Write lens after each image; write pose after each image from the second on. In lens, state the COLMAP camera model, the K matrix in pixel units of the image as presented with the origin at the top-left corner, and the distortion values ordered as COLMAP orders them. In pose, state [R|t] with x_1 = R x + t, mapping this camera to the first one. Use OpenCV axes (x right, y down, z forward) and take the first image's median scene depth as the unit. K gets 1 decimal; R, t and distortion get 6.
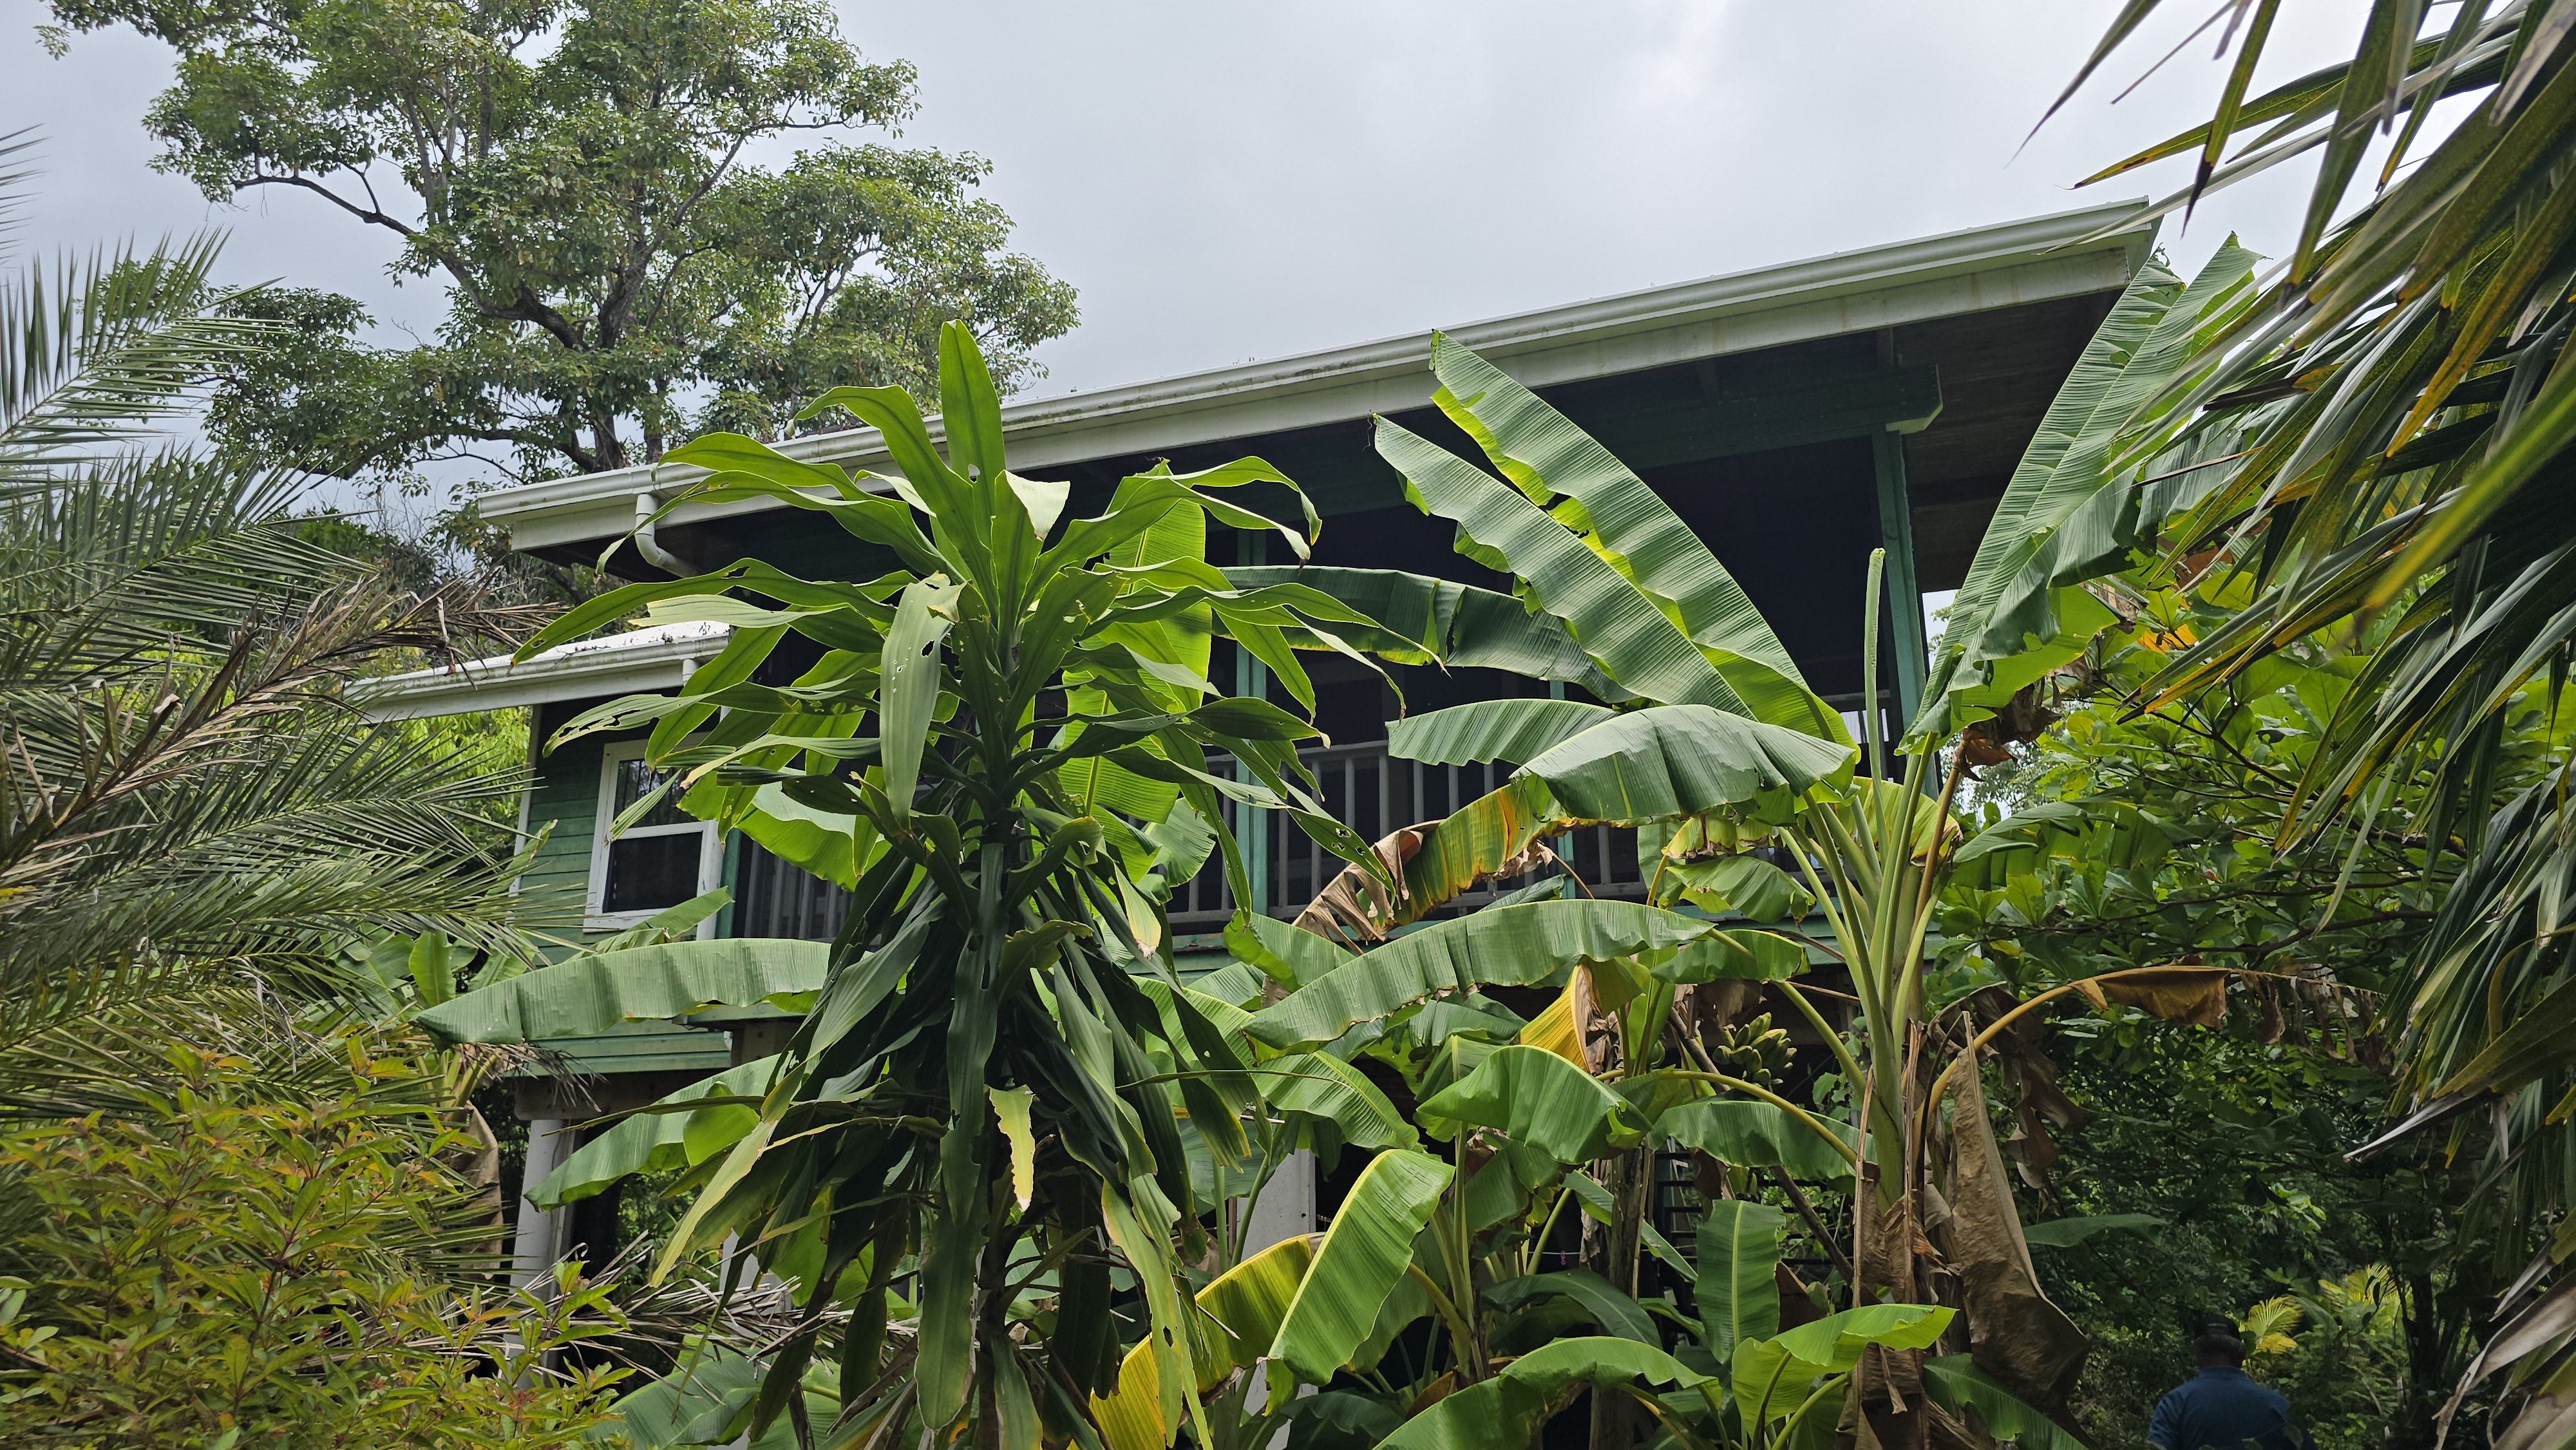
lens RADIAL K [[1704.2, 0, 1286.7], [0, 1704.2, 726.0], [0, 0, 1]] dist [0.083707, -0.067561]
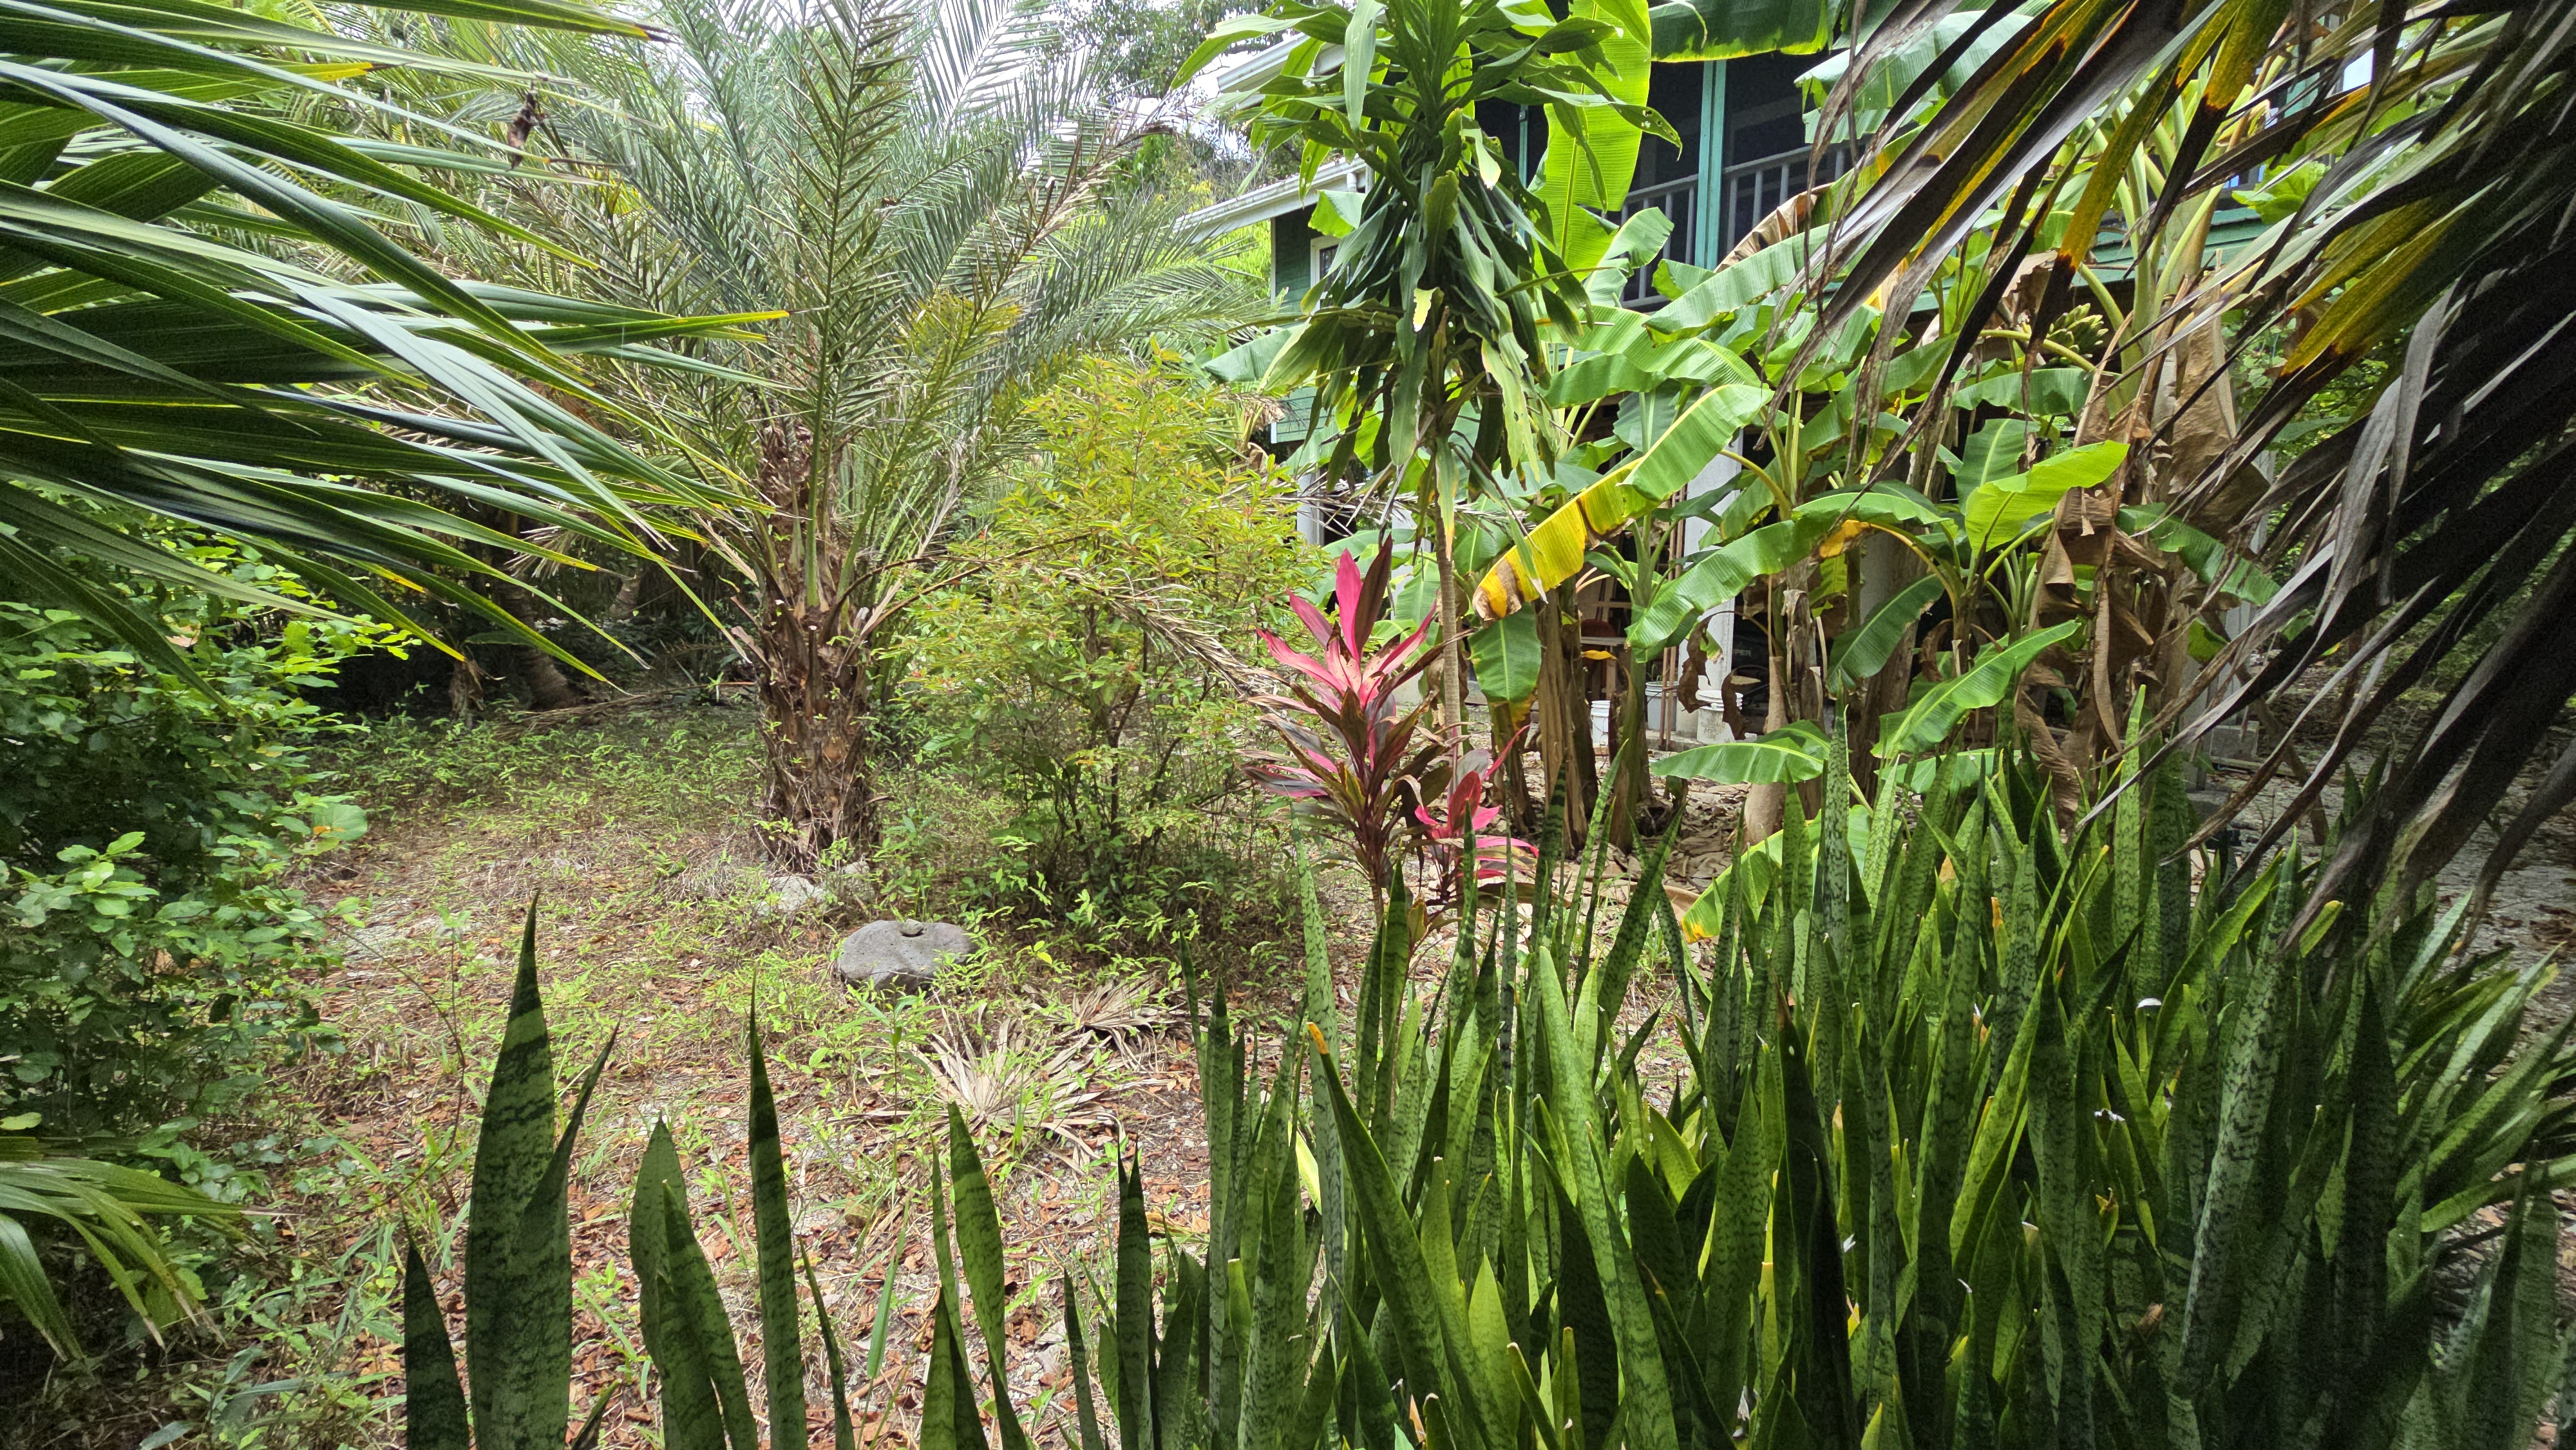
lens RADIAL K [[1037.5, 0, 1299.2], [0, 1037.5, 717.5], [0, 0, 1]] dist [0.018803, -0.013977]
pose [[0.916229, 0.055116, -0.396845, 0.075709], [0.122681, 0.904323, 0.408839, 0.066532], [0.381410, -0.423275, 0.821806, -0.066070]]
